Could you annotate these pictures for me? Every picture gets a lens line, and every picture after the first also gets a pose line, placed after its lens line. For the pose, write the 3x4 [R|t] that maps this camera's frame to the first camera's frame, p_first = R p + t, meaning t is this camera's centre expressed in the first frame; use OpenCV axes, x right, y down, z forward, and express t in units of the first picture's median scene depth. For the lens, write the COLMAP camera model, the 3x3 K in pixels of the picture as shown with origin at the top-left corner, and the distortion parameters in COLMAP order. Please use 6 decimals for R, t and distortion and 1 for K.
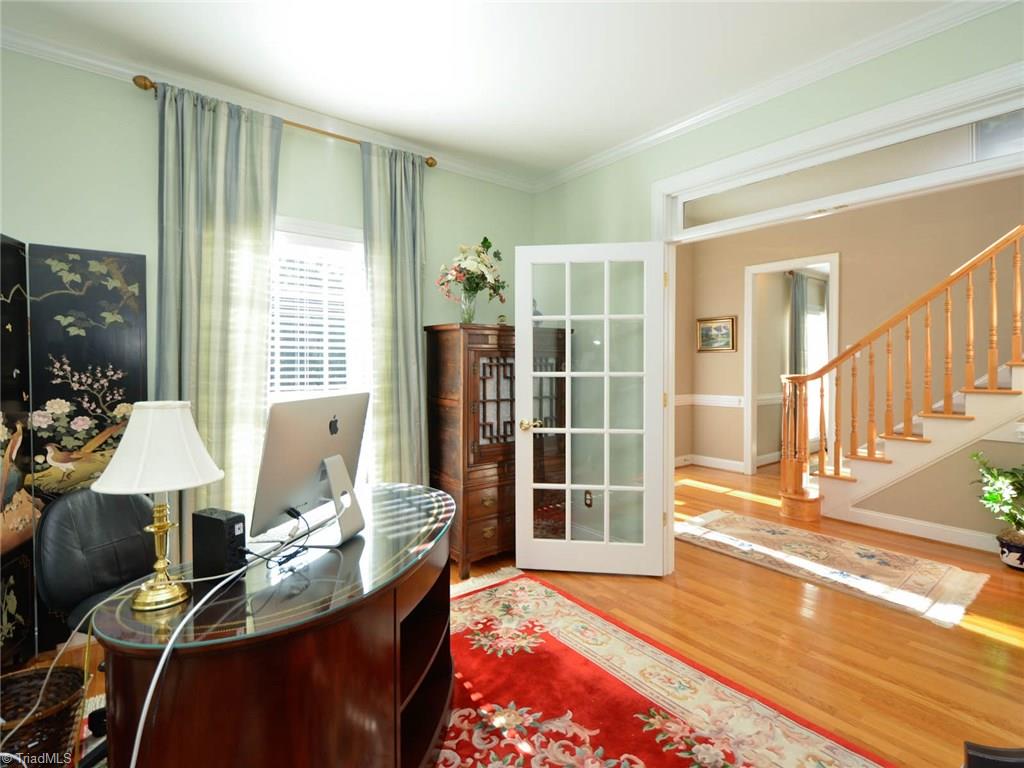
lens RADIAL K [[511.0, 0, 507.9], [0, 511.0, 371.2], [0, 0, 1]] dist [-0.001874, -0.000563]
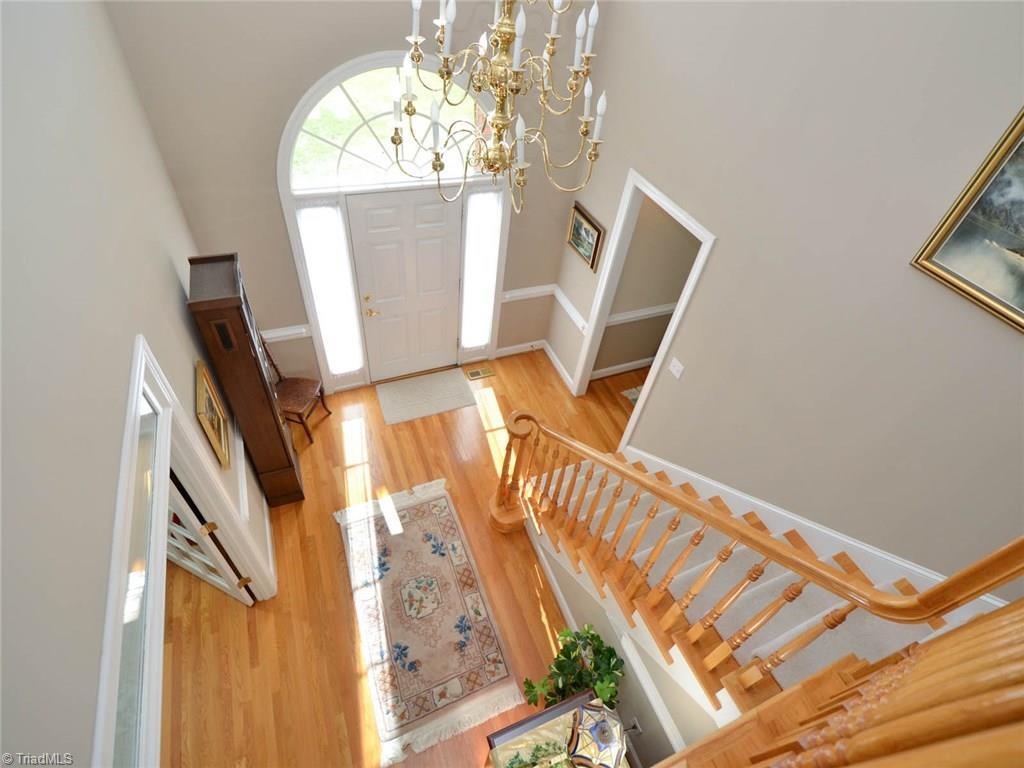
lens RADIAL K [[511.0, 0, 507.9], [0, 511.0, 371.2], [0, 0, 1]] dist [-0.001874, -0.000563]
pose [[0.962828, 0.247948, -0.107168, 0.441160], [-0.107529, 0.715786, 0.689991, -0.434037], [0.247791, -0.652819, 0.715840, 0.345828]]
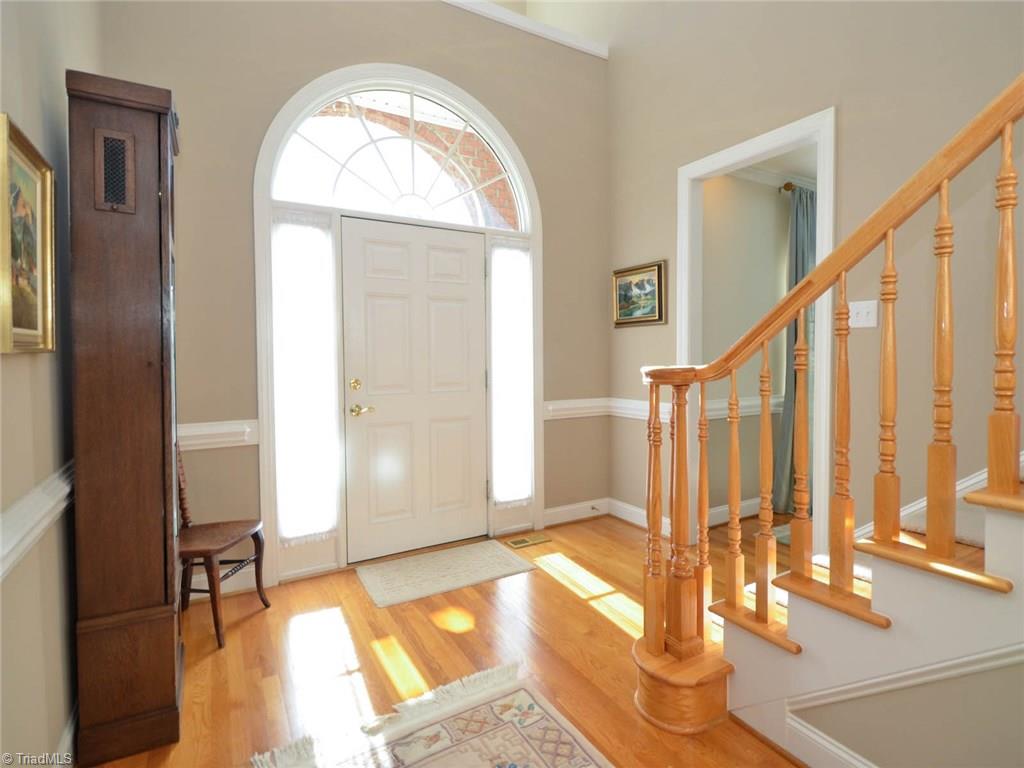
lens RADIAL K [[527.5, 0, 518.1], [0, 527.5, 367.8], [0, 0, 1]] dist [-0.001130, -0.001162]
pose [[0.992615, 0.002760, -0.121275, 0.356870], [-0.001238, 0.999919, 0.012629, 0.002784], [0.121300, -0.012385, 0.992539, 0.407050]]
